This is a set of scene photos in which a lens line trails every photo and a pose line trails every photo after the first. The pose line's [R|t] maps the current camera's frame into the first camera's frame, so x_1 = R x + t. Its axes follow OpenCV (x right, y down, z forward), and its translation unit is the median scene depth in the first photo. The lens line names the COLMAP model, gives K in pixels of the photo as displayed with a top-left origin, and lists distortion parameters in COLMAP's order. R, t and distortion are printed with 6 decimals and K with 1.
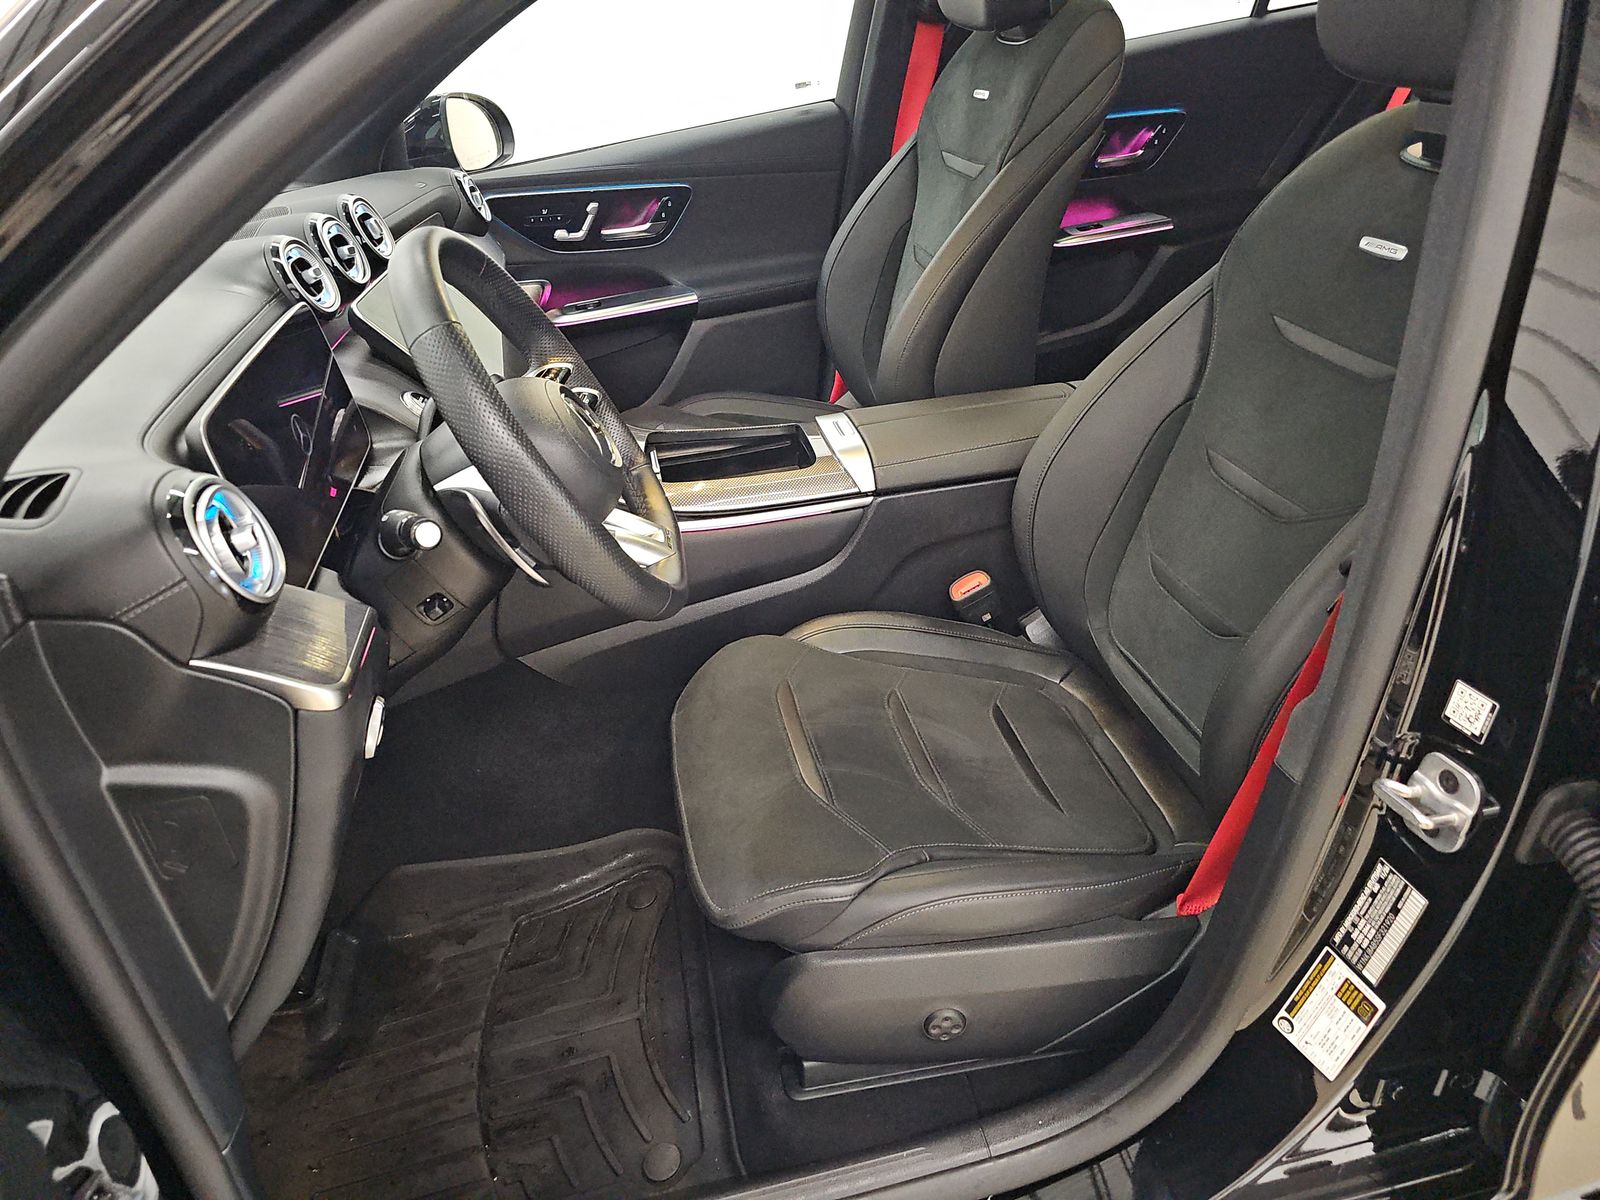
lens RADIAL K [[1057.7, 0, 800.0], [0, 1057.7, 608.7], [0, 0, 1]] dist [0.015307, -0.015378]
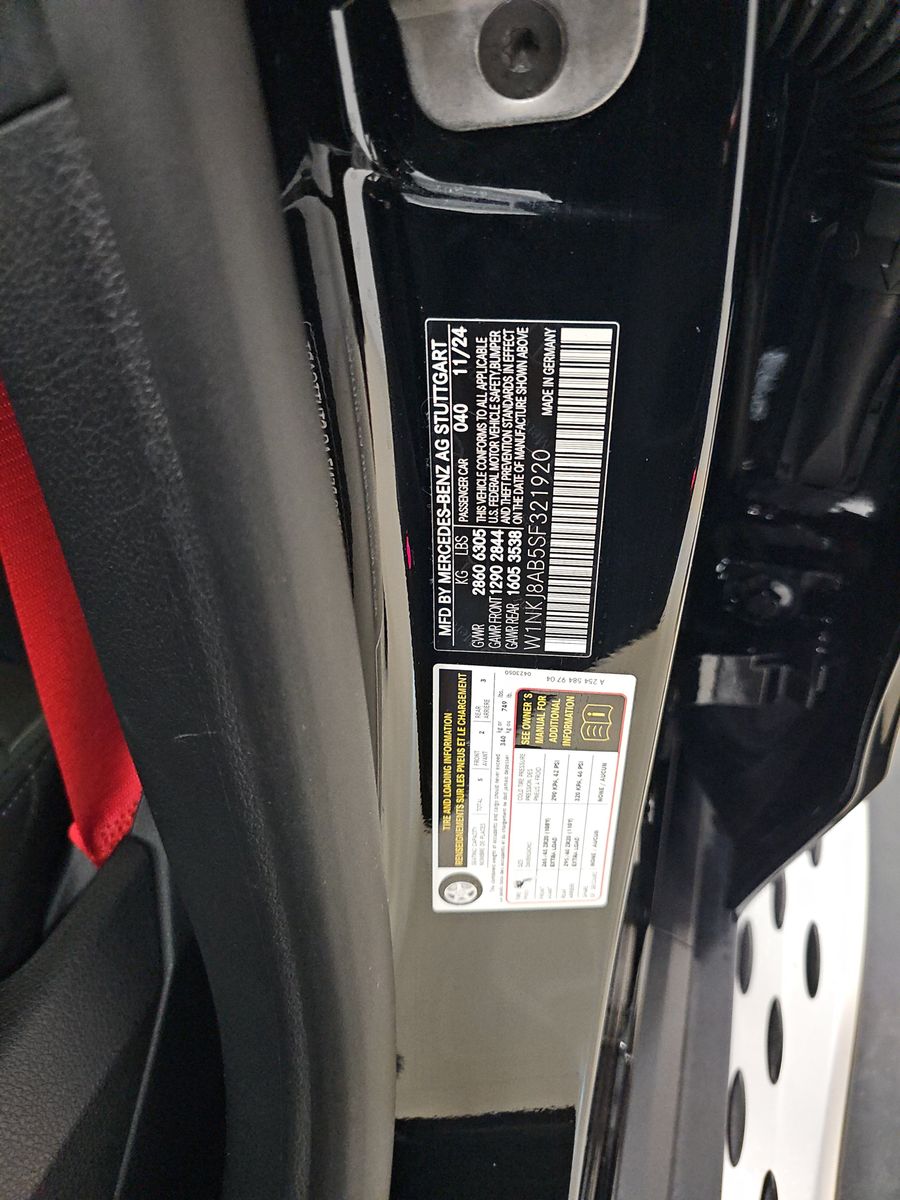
lens RADIAL K [[793.3, 0, 448.6], [0, 793.3, 601.1], [0, 0, 1]] dist [0.015307, -0.015378]
pose [[0.468668, -0.566807, 0.677555, 0.334483], [0.524259, 0.795795, 0.303089, 0.226262], [-0.710988, 0.213166, 0.670117, 0.830099]]
